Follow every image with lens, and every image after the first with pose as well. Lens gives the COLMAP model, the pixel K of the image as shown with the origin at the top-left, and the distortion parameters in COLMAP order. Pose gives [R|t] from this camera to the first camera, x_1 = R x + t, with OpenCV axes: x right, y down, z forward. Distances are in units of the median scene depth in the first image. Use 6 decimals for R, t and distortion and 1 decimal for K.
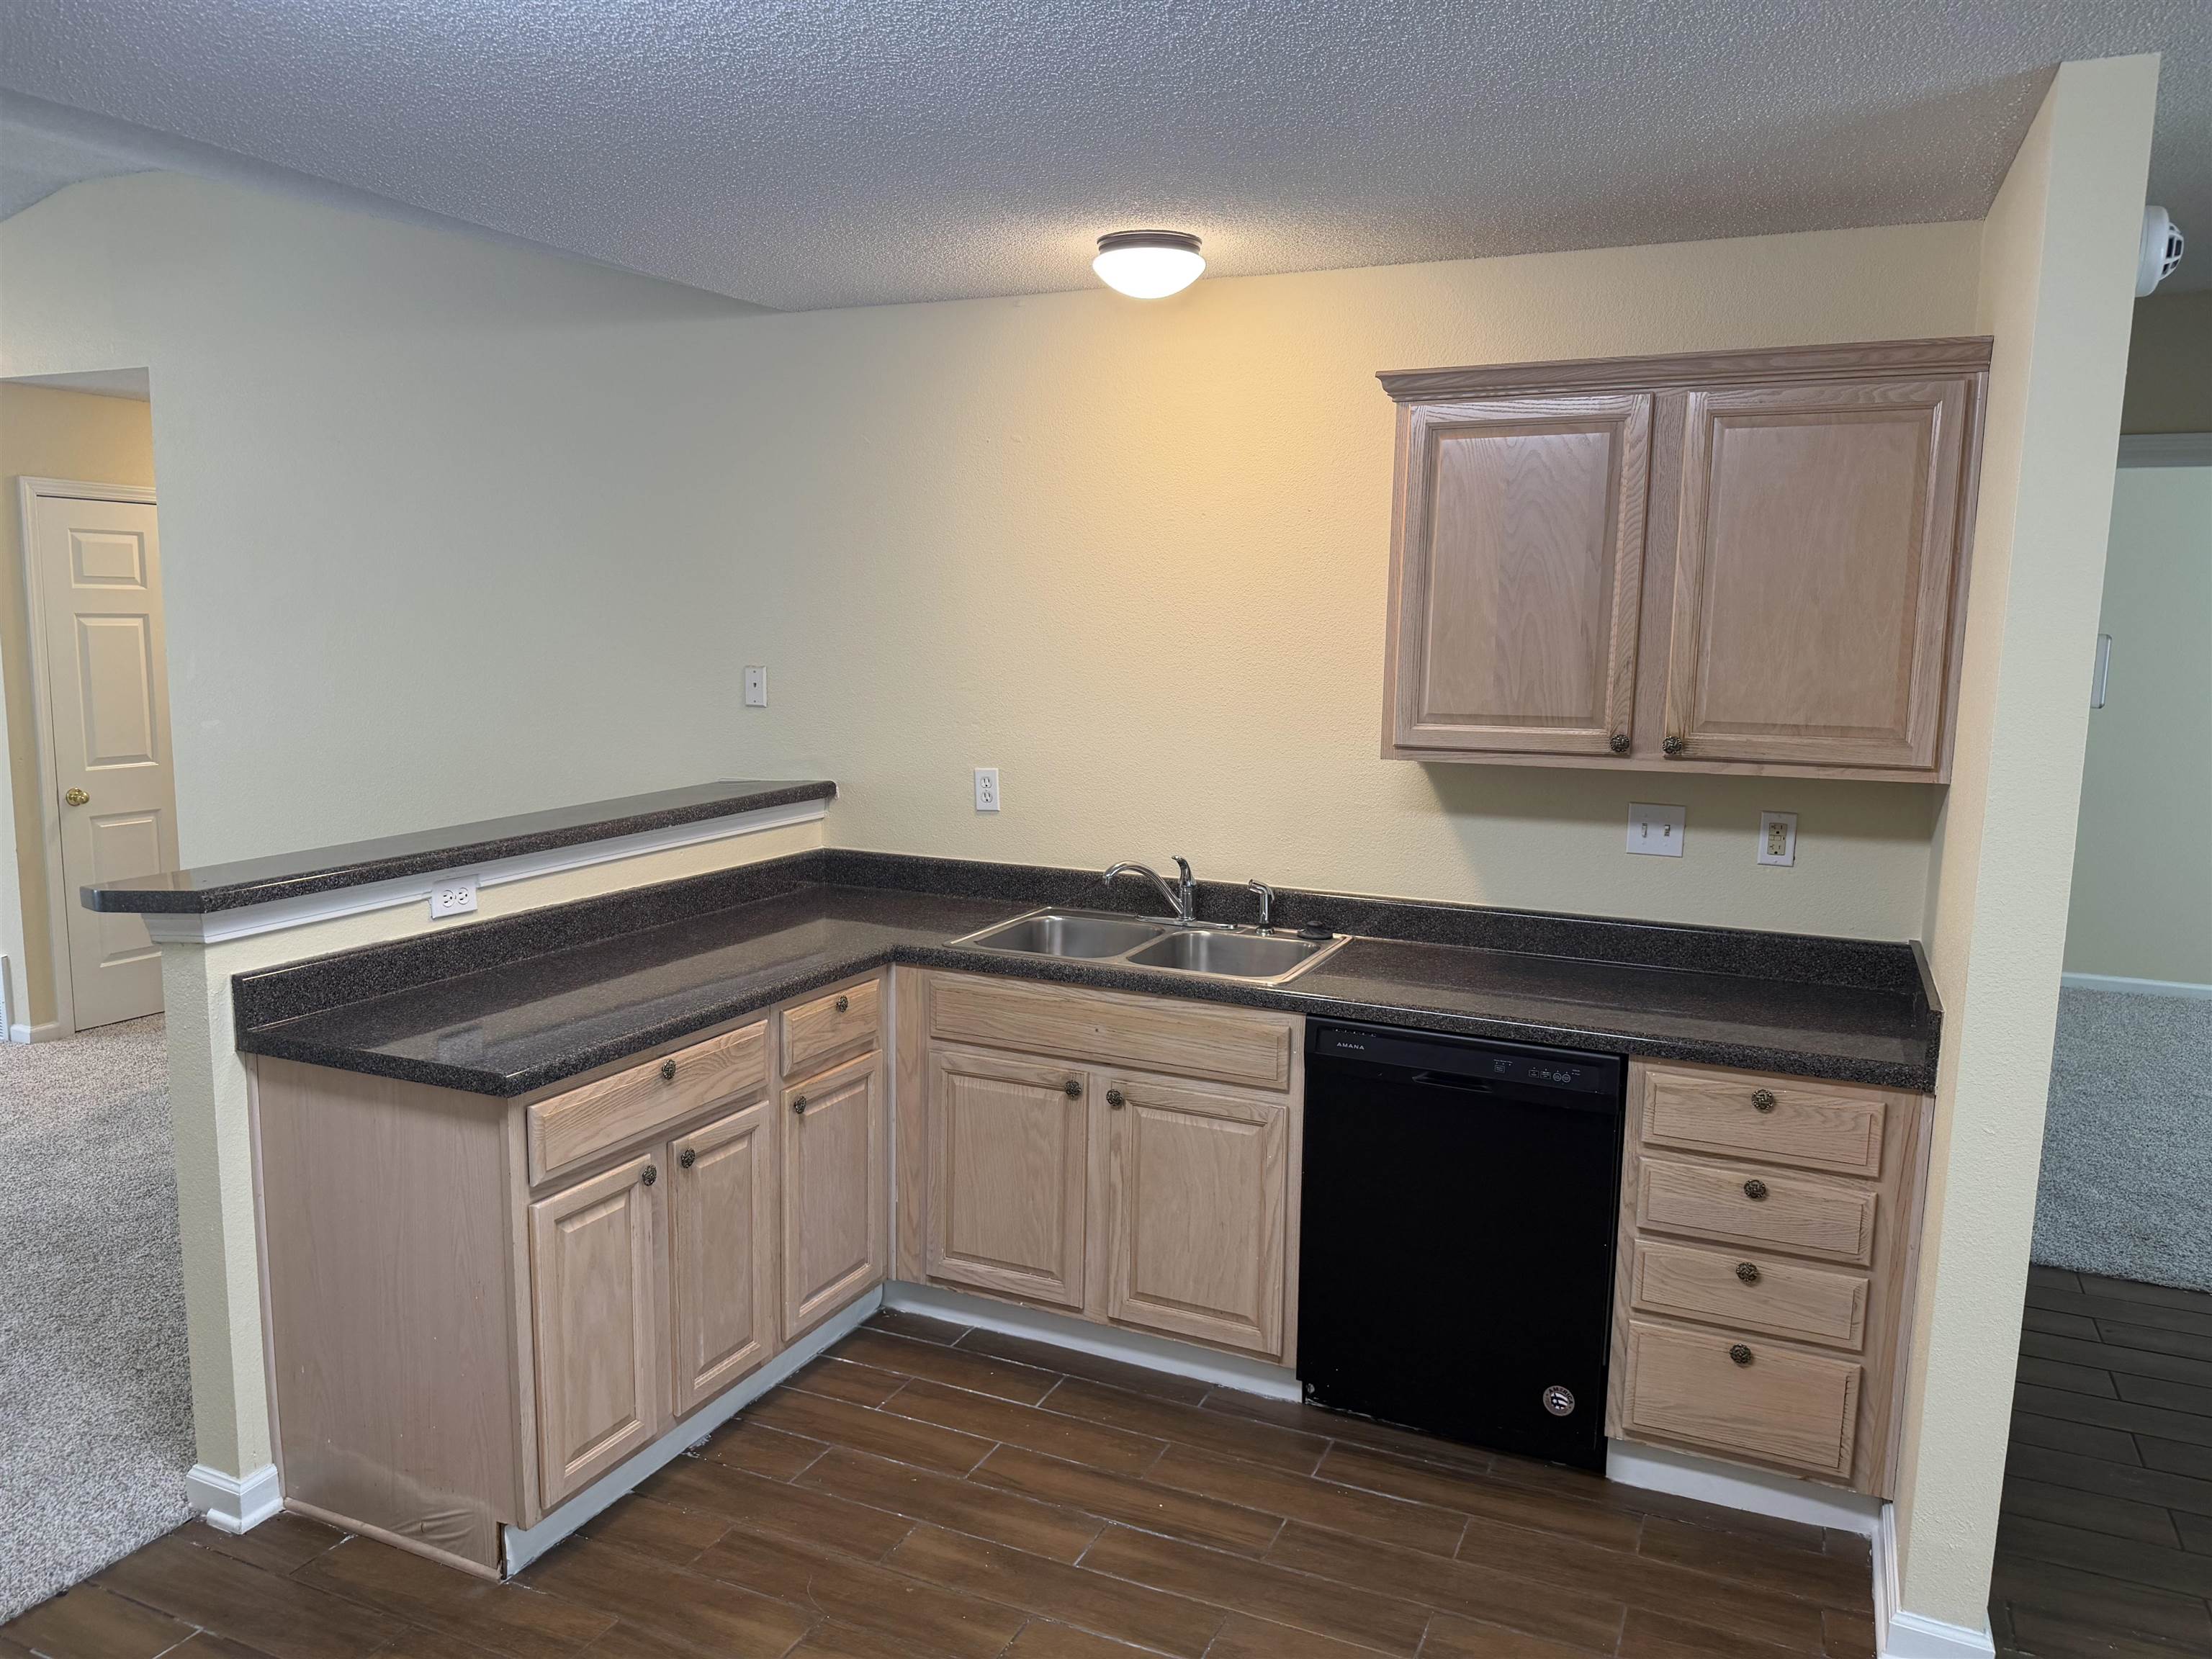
lens RADIAL K [[1536.5, 0, 1097.9], [0, 1536.5, 844.3], [0, 0, 1]] dist [0.043389, -0.064072]
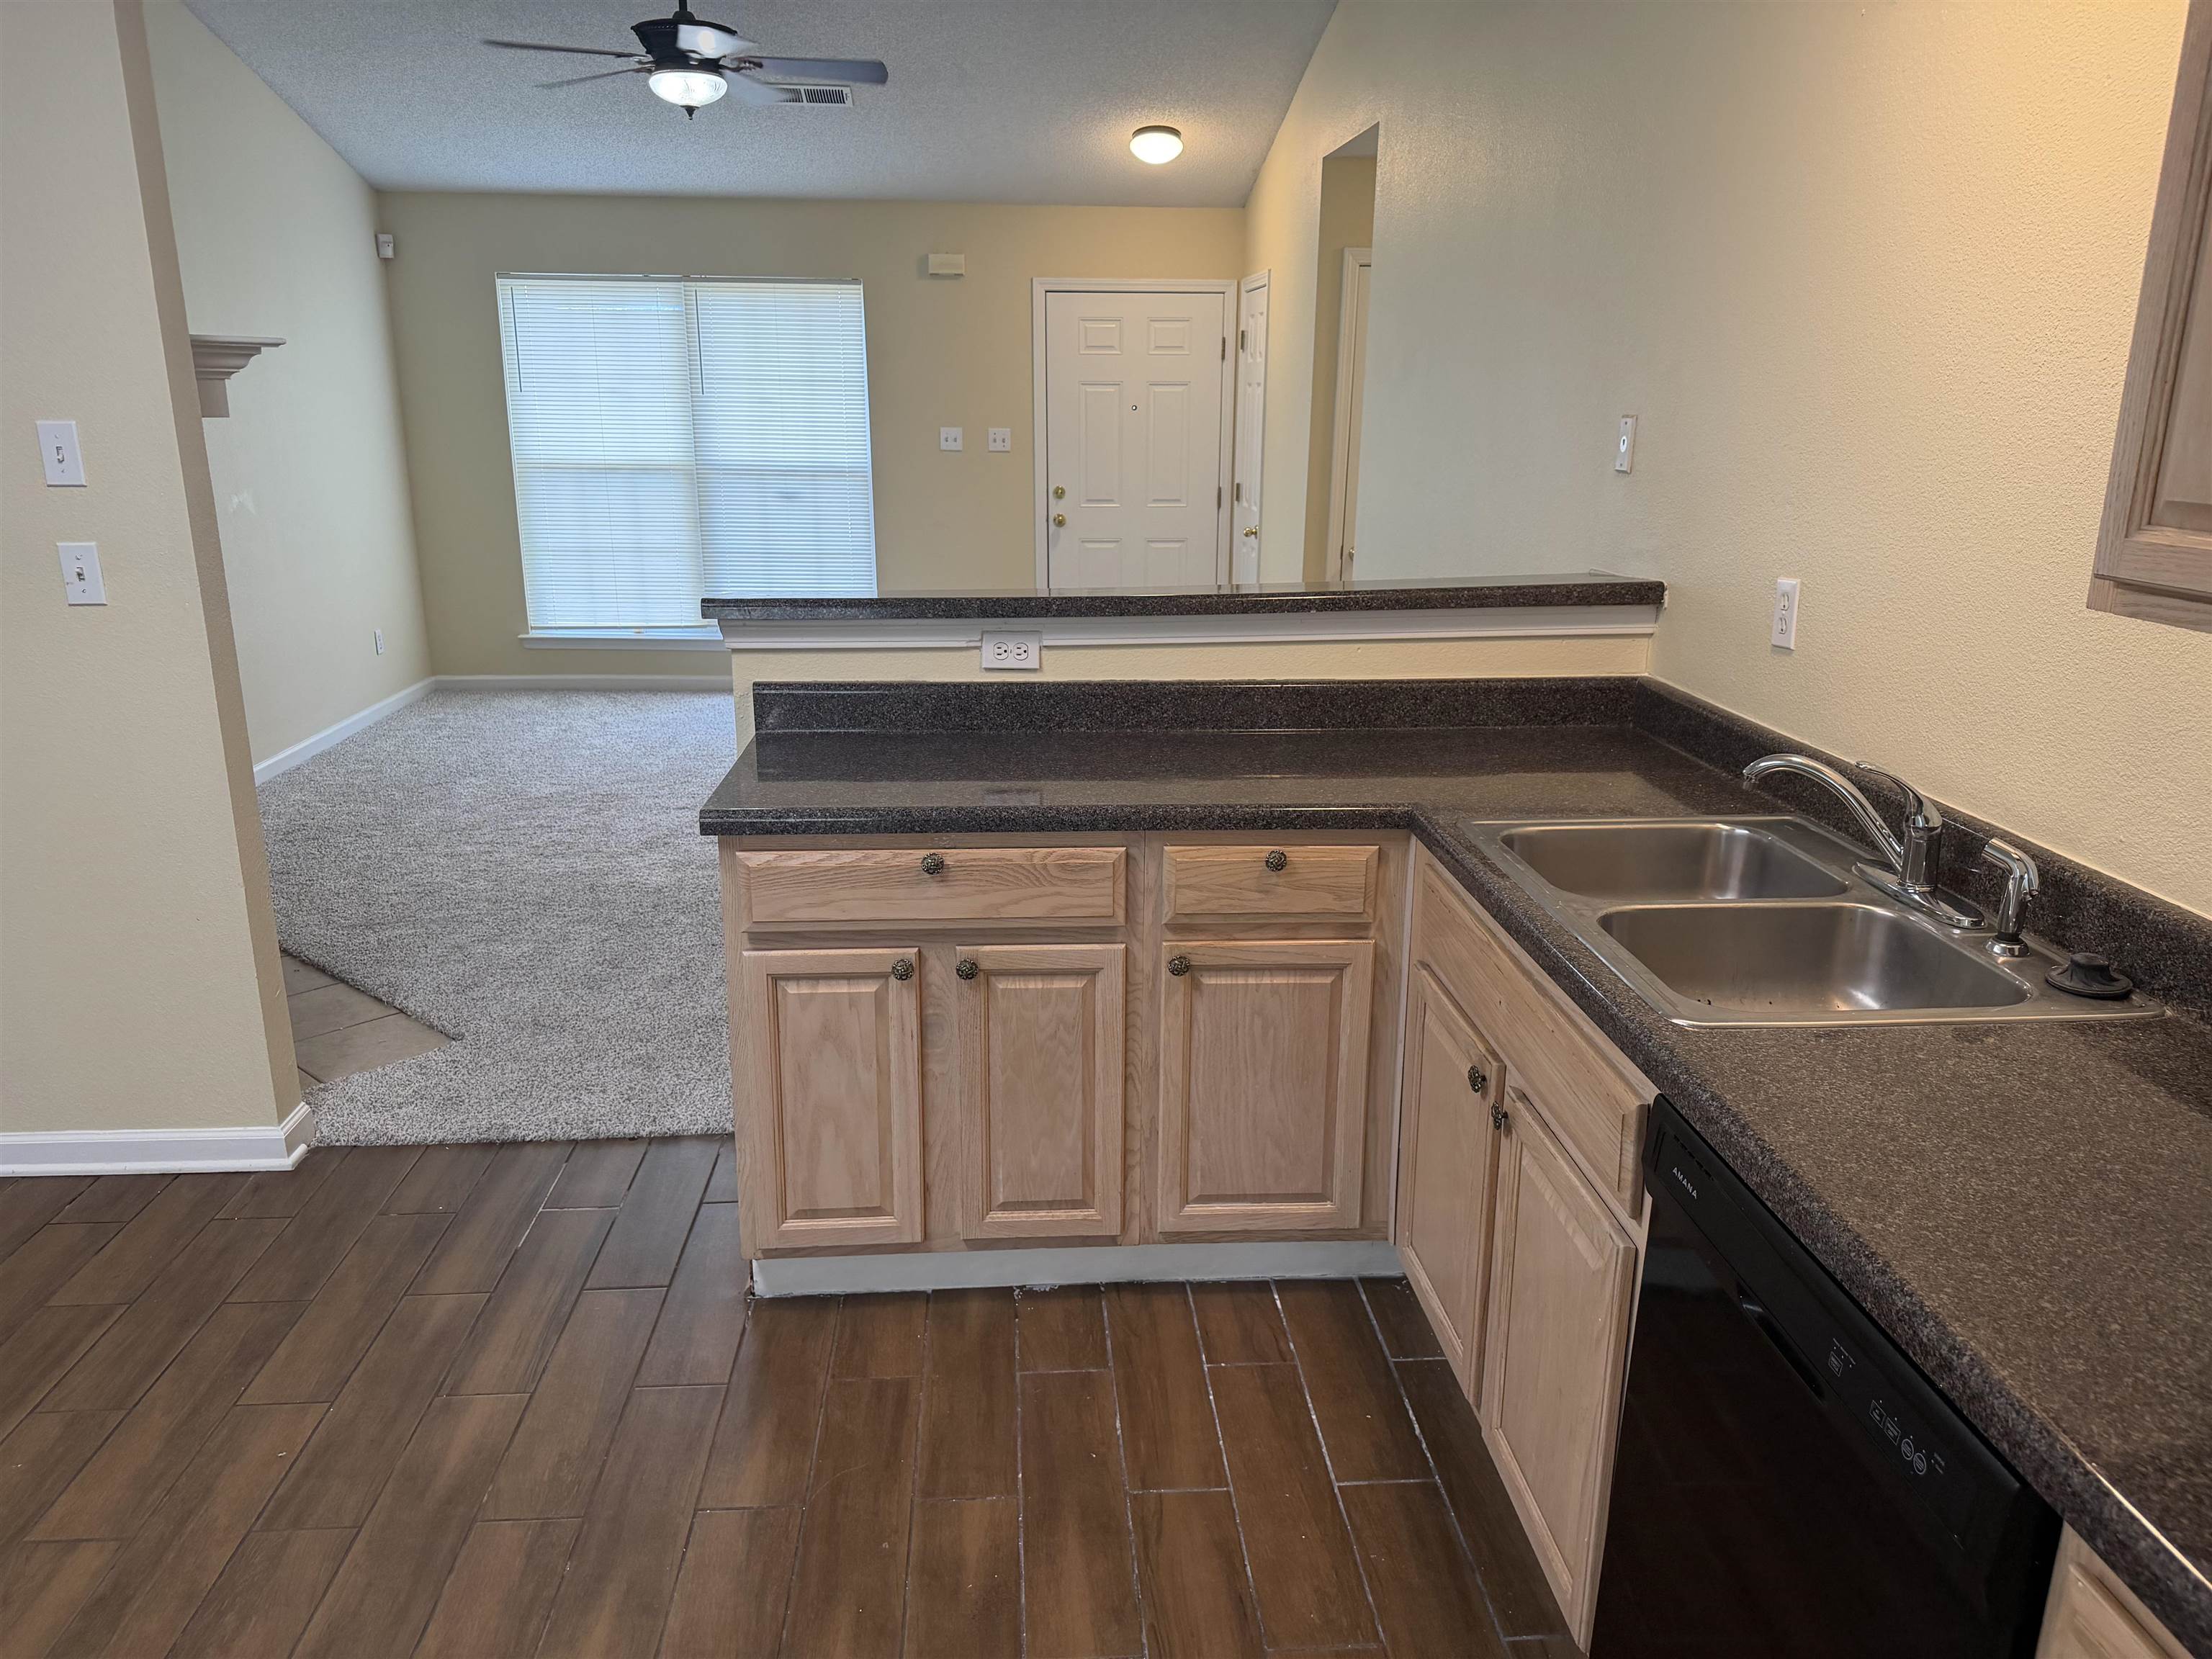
lens RADIAL K [[1536.5, 0, 1105.7], [0, 1536.5, 816.6], [0, 0, 1]] dist [0.043389, -0.064072]
pose [[0.461292, 0.218071, -0.860032, 0.484244], [-0.119780, 0.975757, 0.183169, -0.050300], [0.879126, 0.018520, 0.476229, 0.617306]]
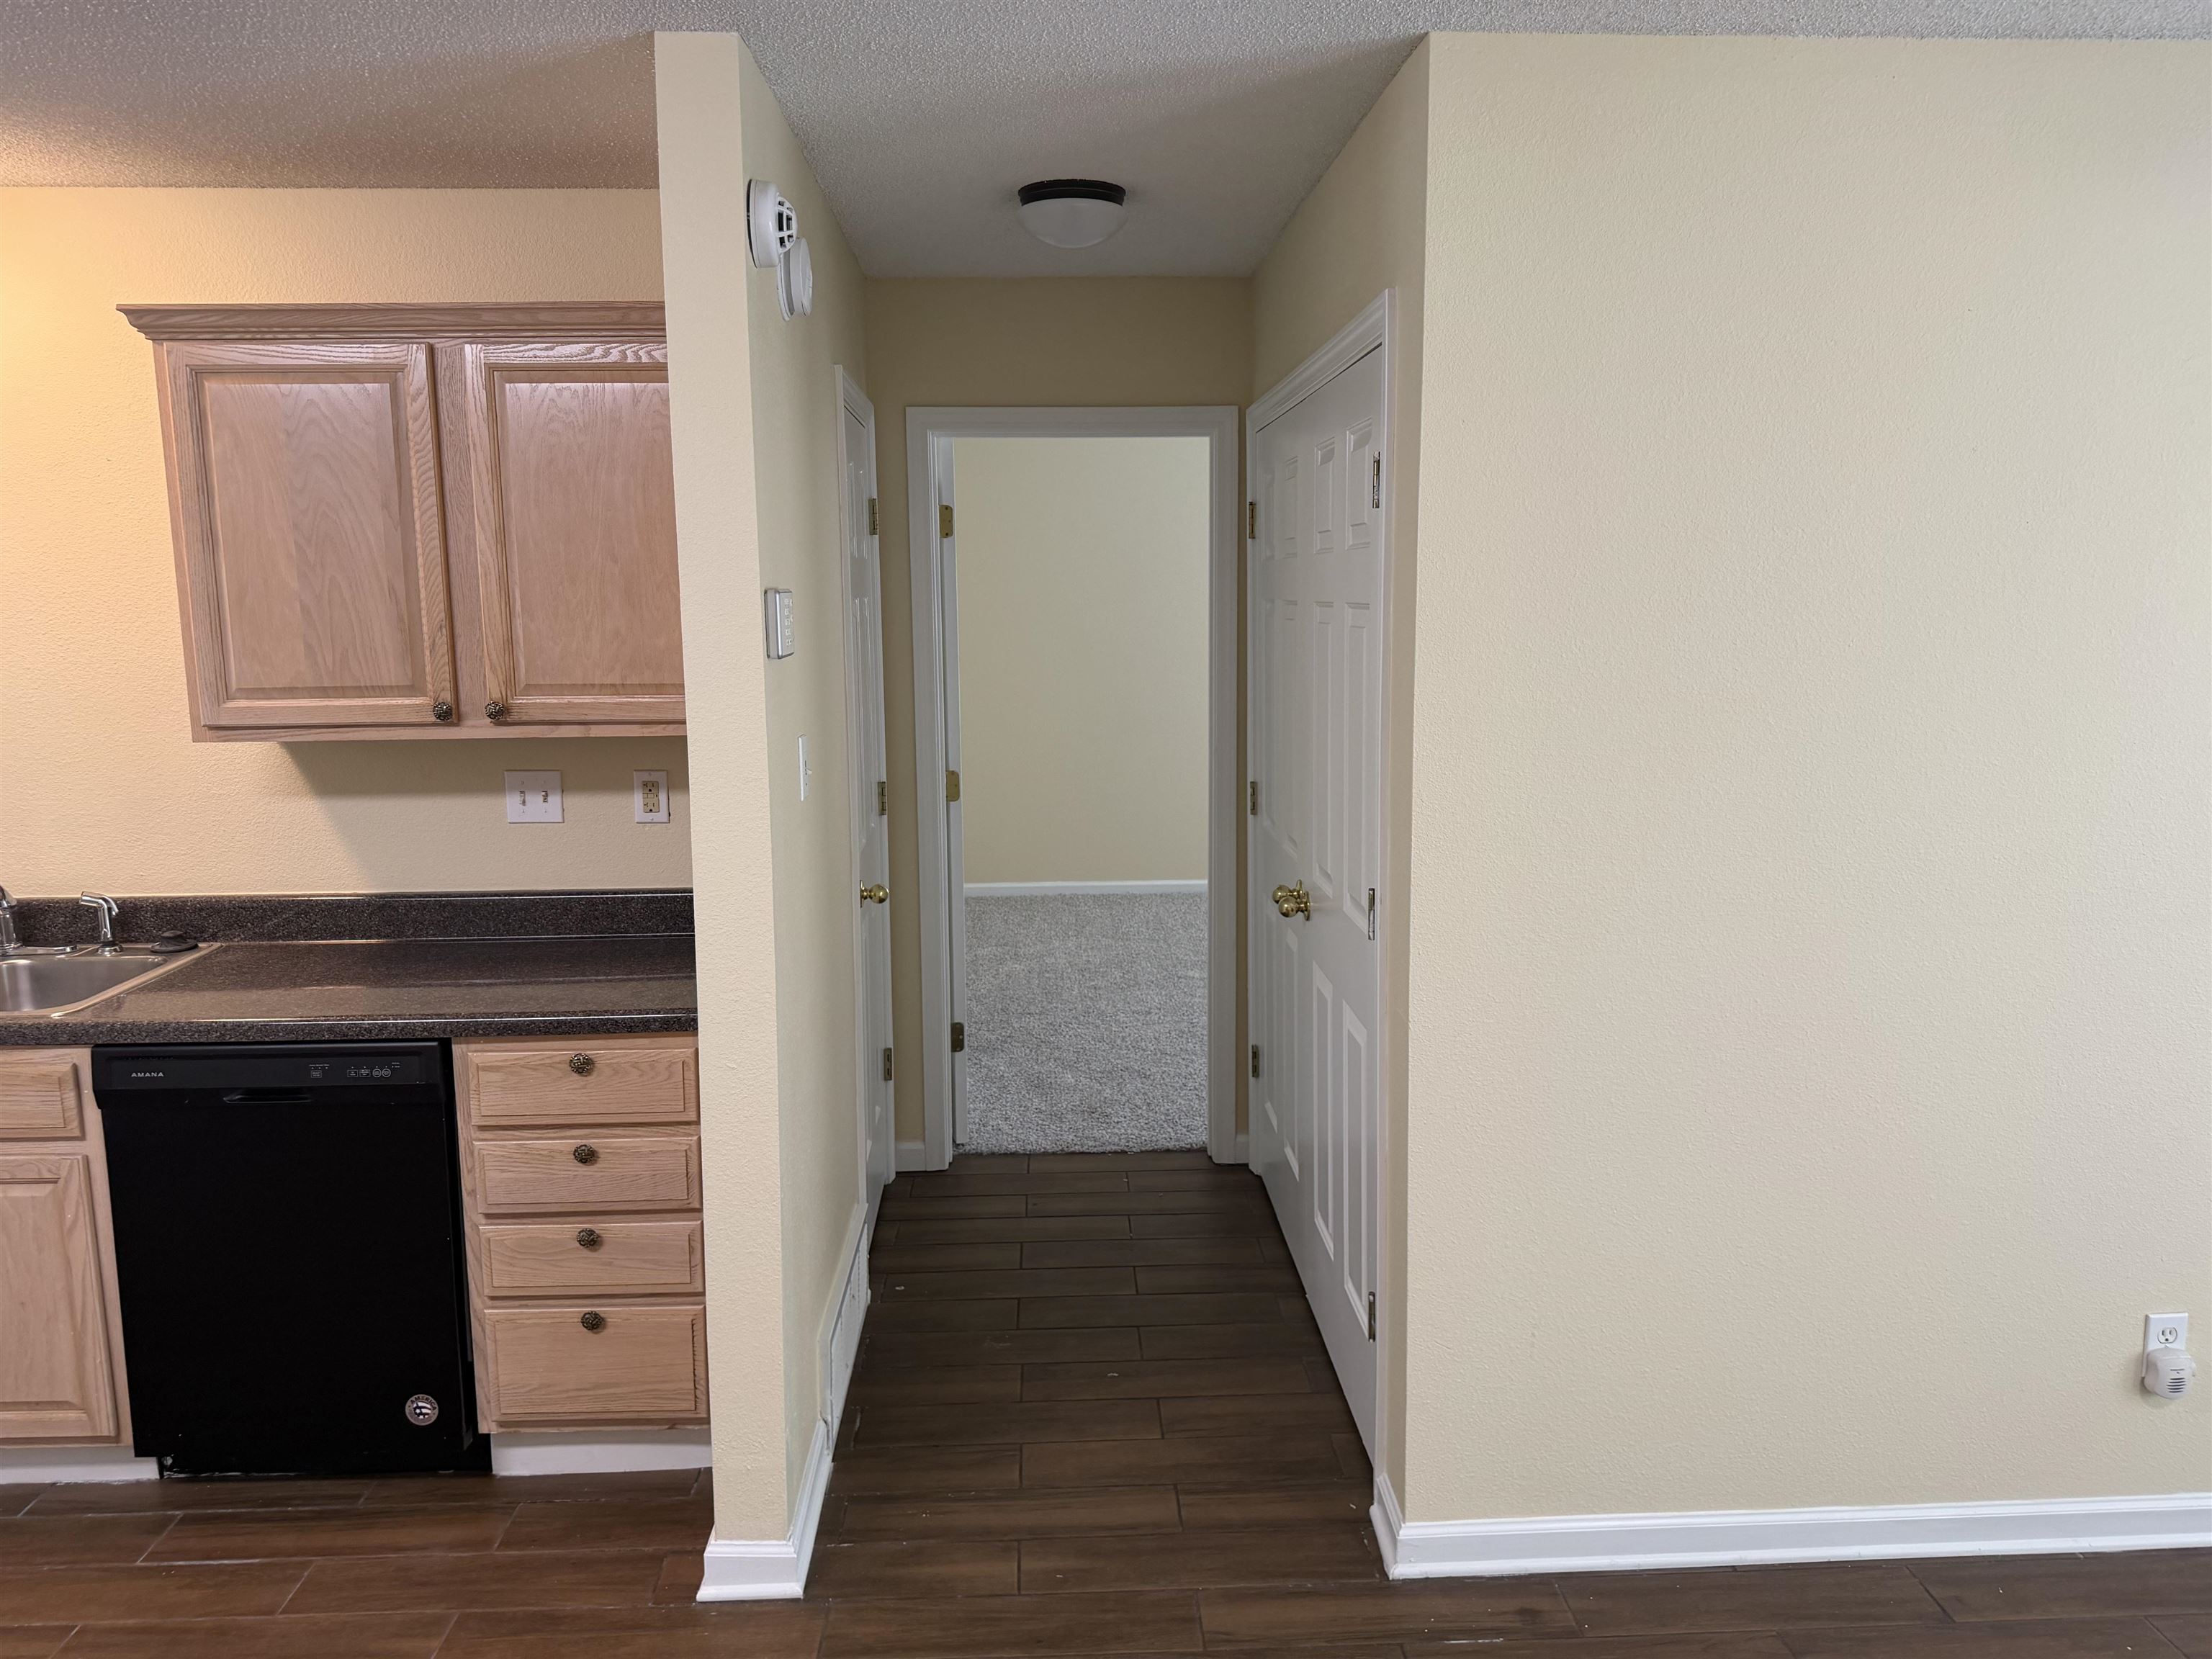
lens RADIAL K [[1536.5, 0, 1111.9], [0, 1536.5, 825.1], [0, 0, 1]] dist [0.043389, -0.064072]
pose [[0.888614, -0.092907, 0.449148, 0.275124], [0.086616, 0.995641, 0.034586, 0.007125], [-0.450404, 0.008170, 0.892788, -0.037143]]
